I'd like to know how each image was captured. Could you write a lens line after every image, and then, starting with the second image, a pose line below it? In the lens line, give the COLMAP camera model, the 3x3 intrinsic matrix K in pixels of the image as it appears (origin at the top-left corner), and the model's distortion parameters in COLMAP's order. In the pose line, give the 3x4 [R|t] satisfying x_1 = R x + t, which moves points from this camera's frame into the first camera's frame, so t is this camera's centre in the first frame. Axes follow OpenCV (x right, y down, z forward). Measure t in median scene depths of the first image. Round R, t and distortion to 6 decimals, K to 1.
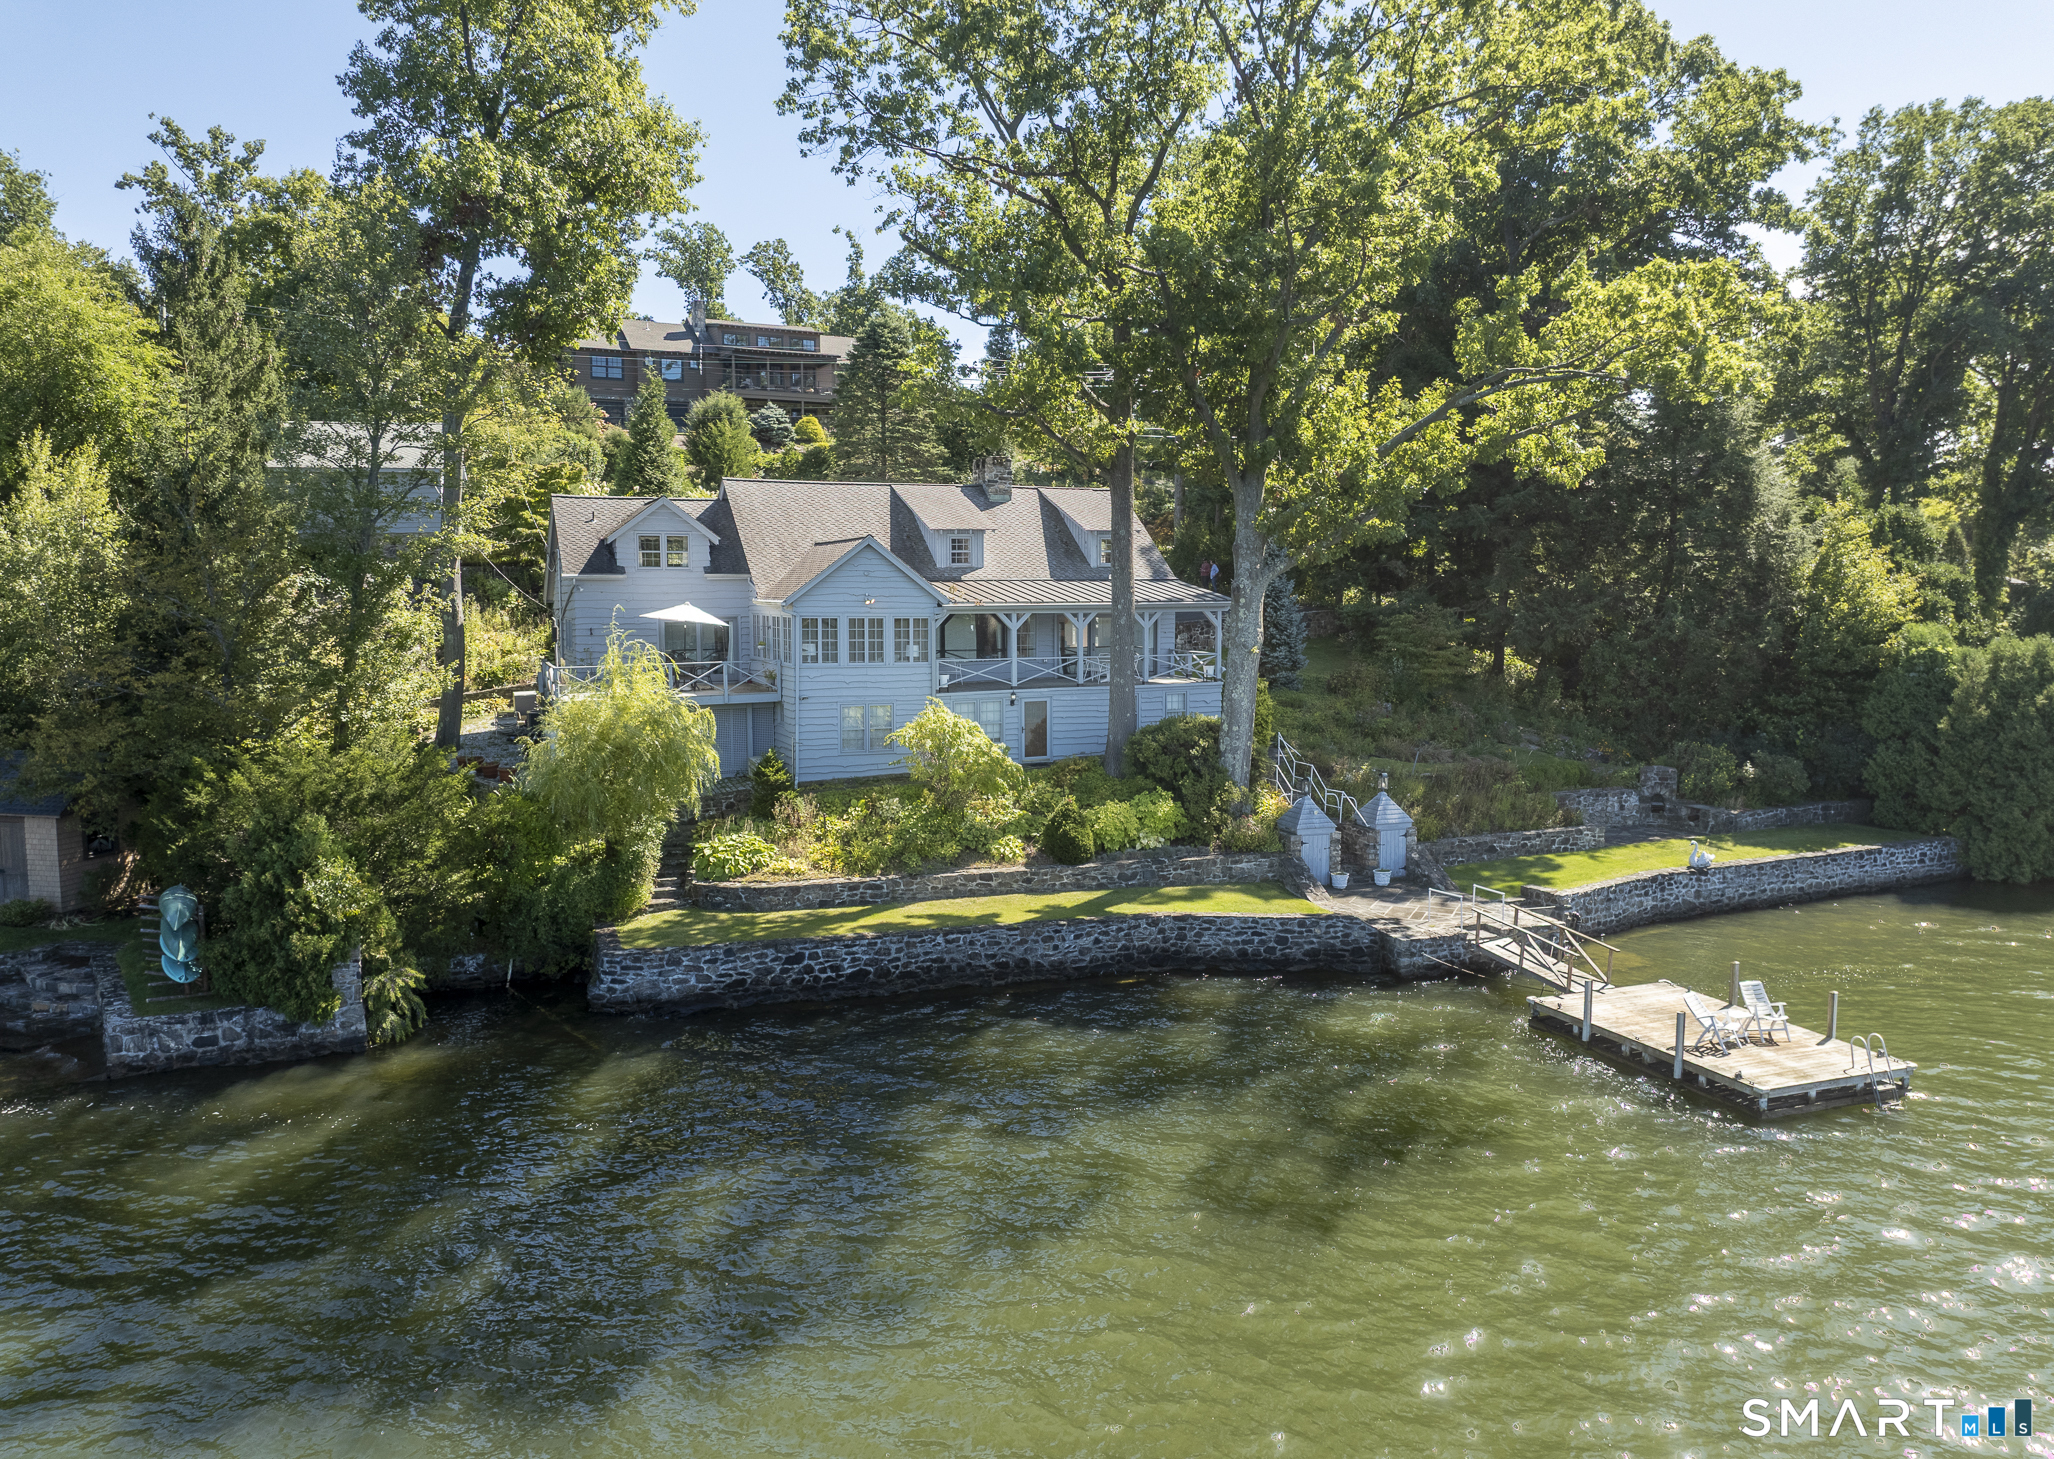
lens RADIAL K [[1446.1, 0, 1017.1], [0, 1446.1, 727.1], [0, 0, 1]] dist [-0.054516, 0.029918]
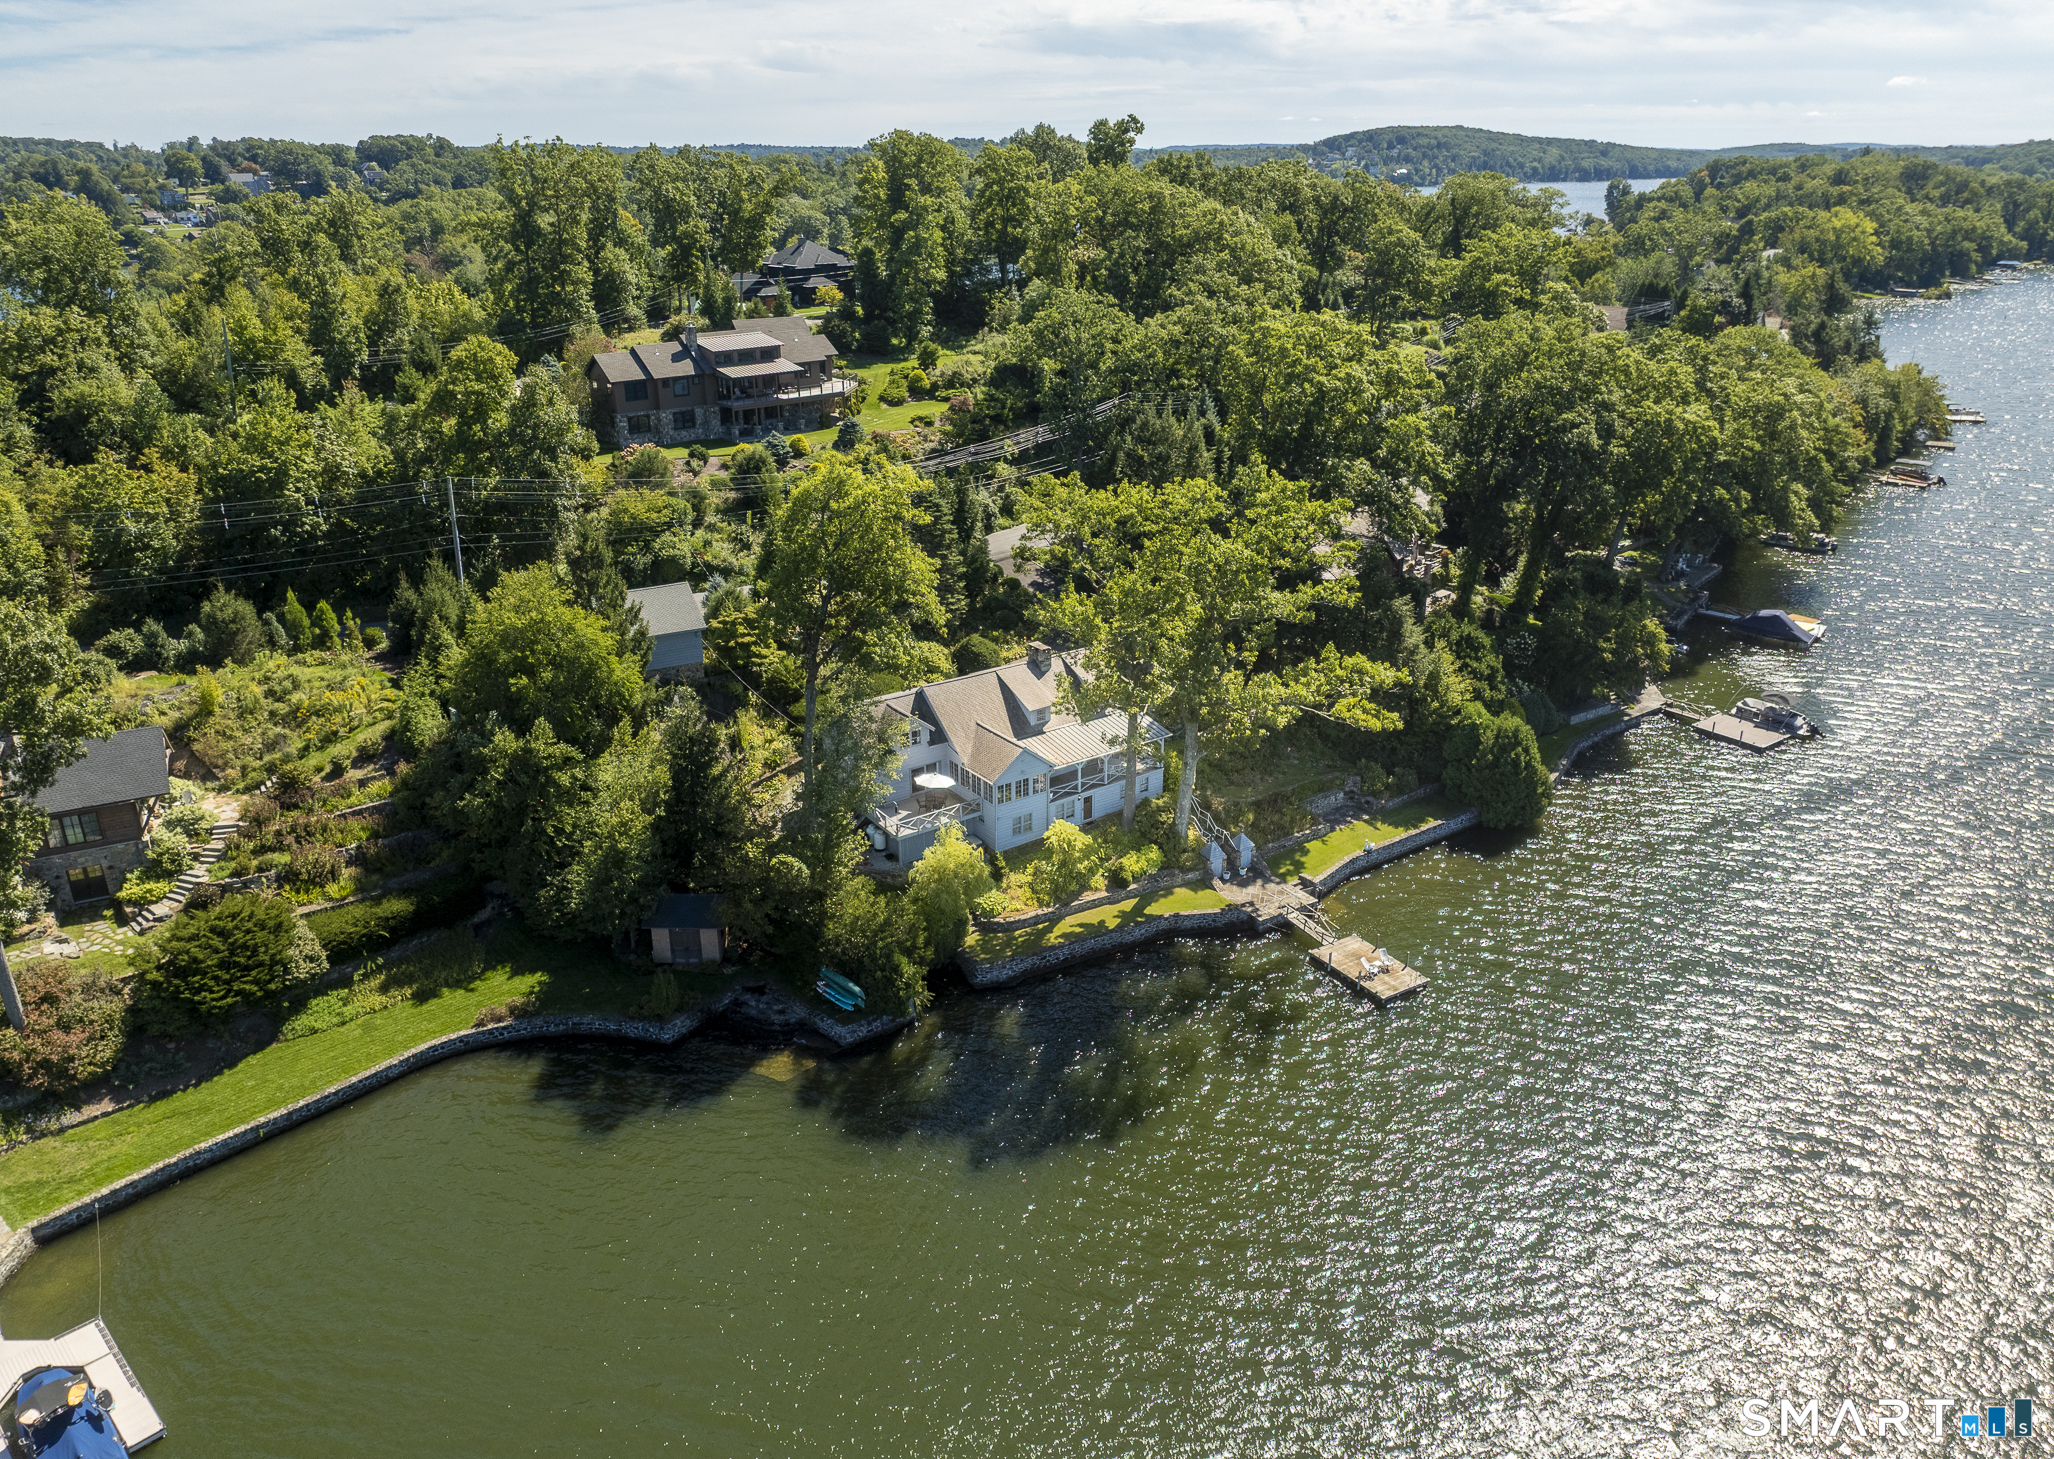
lens RADIAL K [[1446.1, 0, 1017.1], [0, 1446.1, 727.1], [0, 0, 1]] dist [-0.054516, 0.029918]
pose [[0.978331, -0.081122, 0.190495, -0.598054], [0.025569, 0.960344, 0.277644, -0.870438], [-0.205464, -0.266757, 0.941608, -1.210789]]
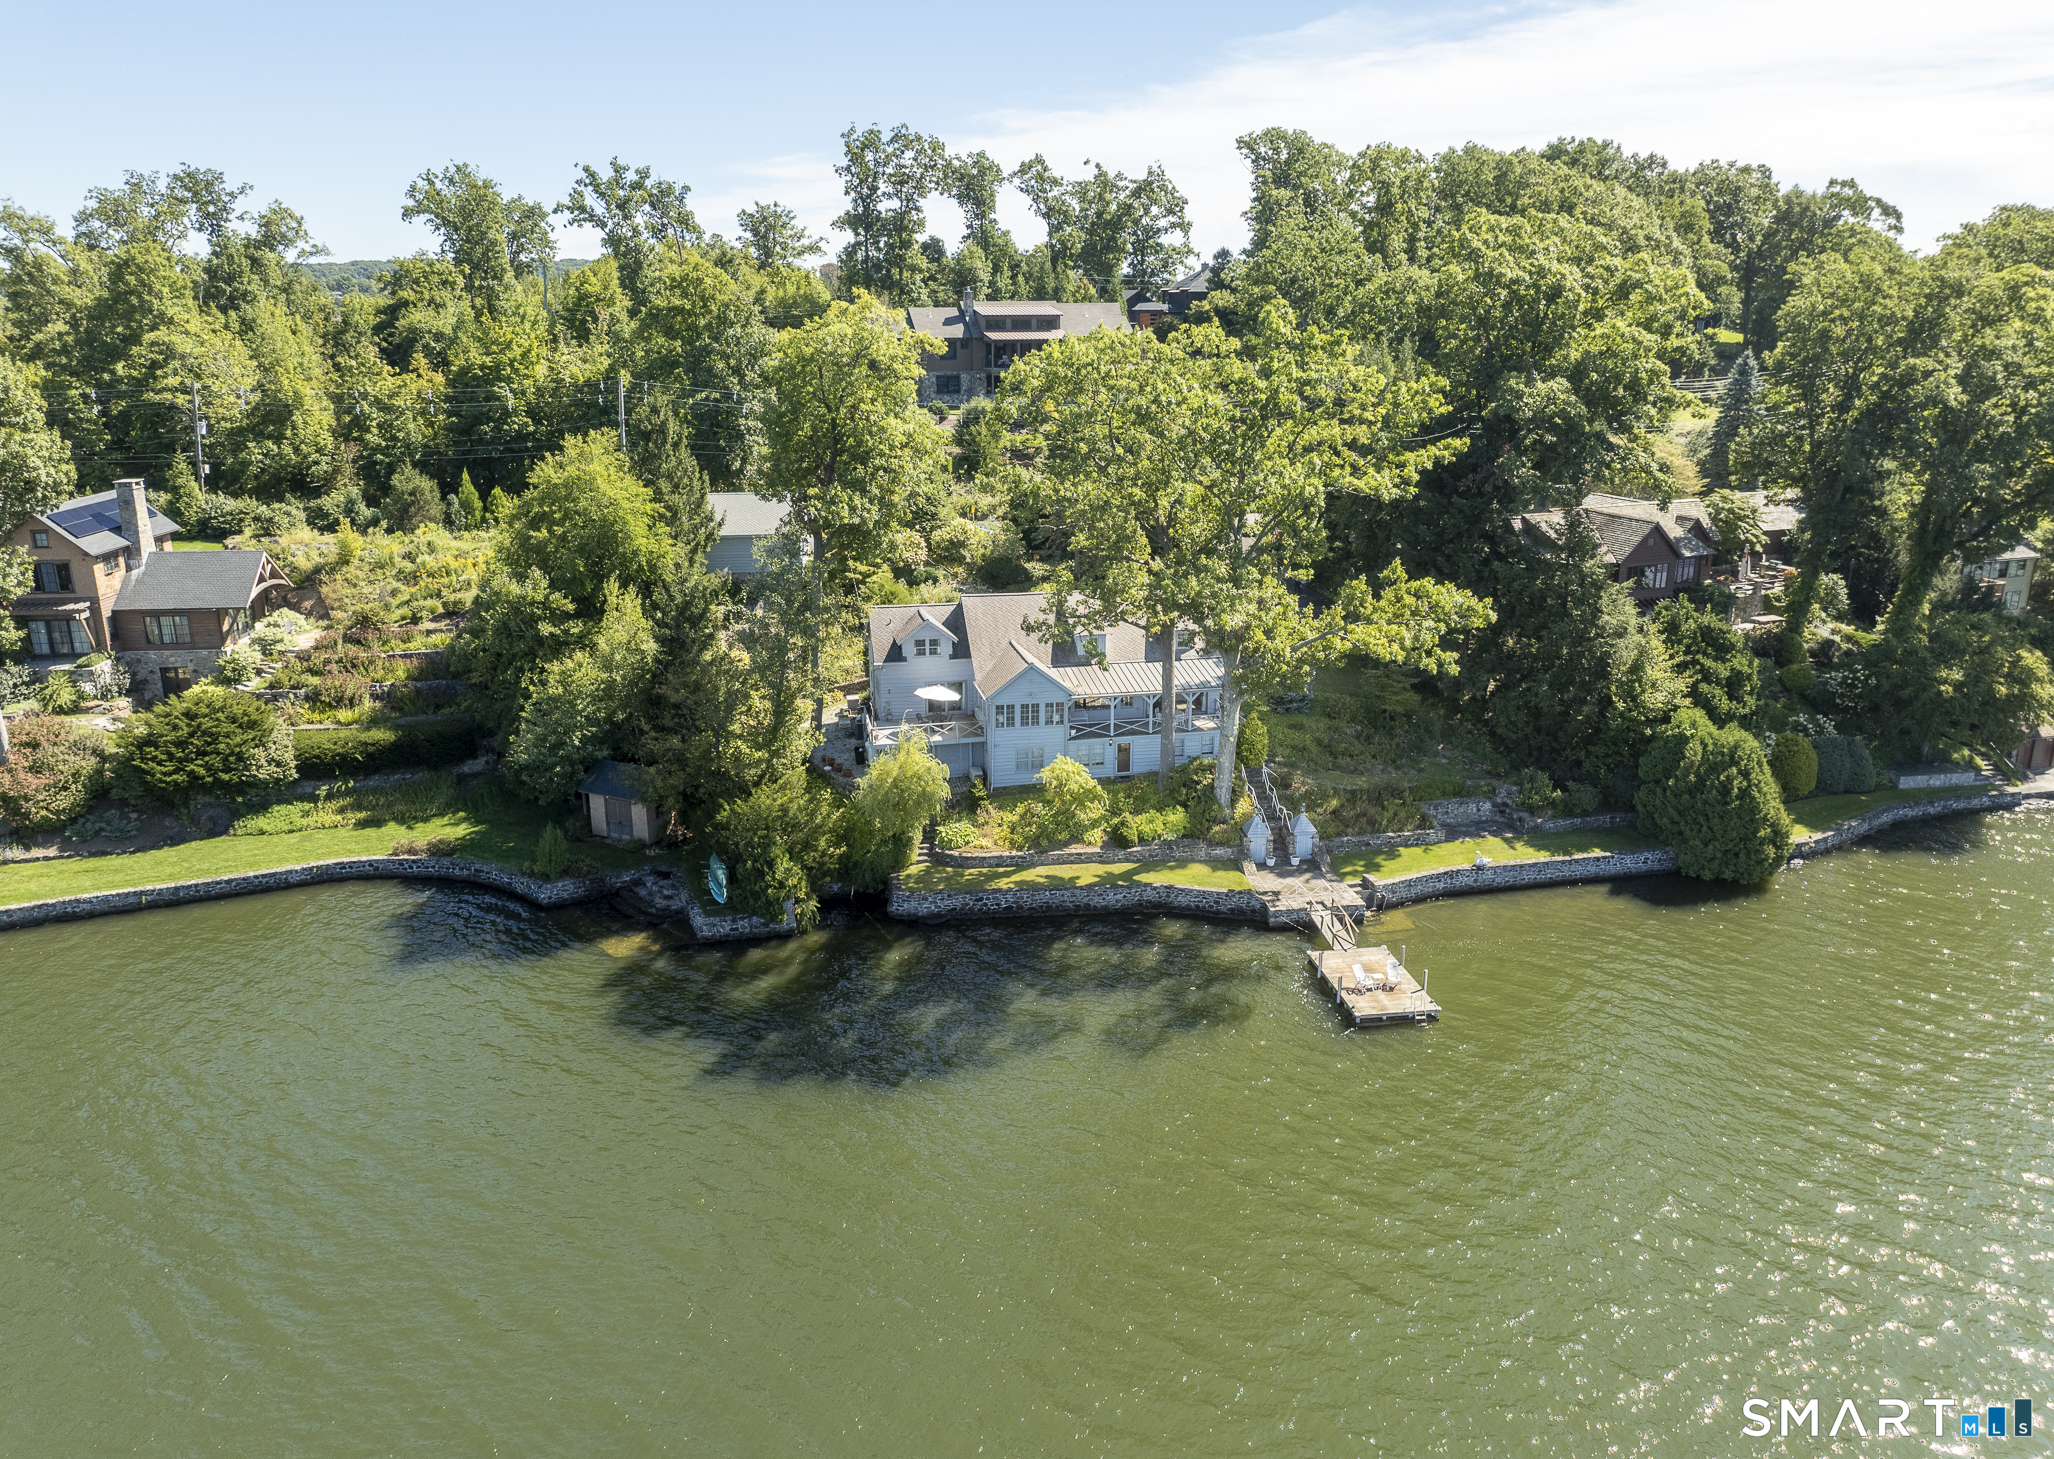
lens RADIAL K [[1446.1, 0, 1017.1], [0, 1446.1, 727.1], [0, 0, 1]] dist [-0.054516, 0.029918]
pose [[0.979909, 0.056523, -0.191270, 0.271979], [-0.019566, 0.981621, 0.189837, -0.454882], [0.198485, -0.182281, 0.963004, -0.929231]]
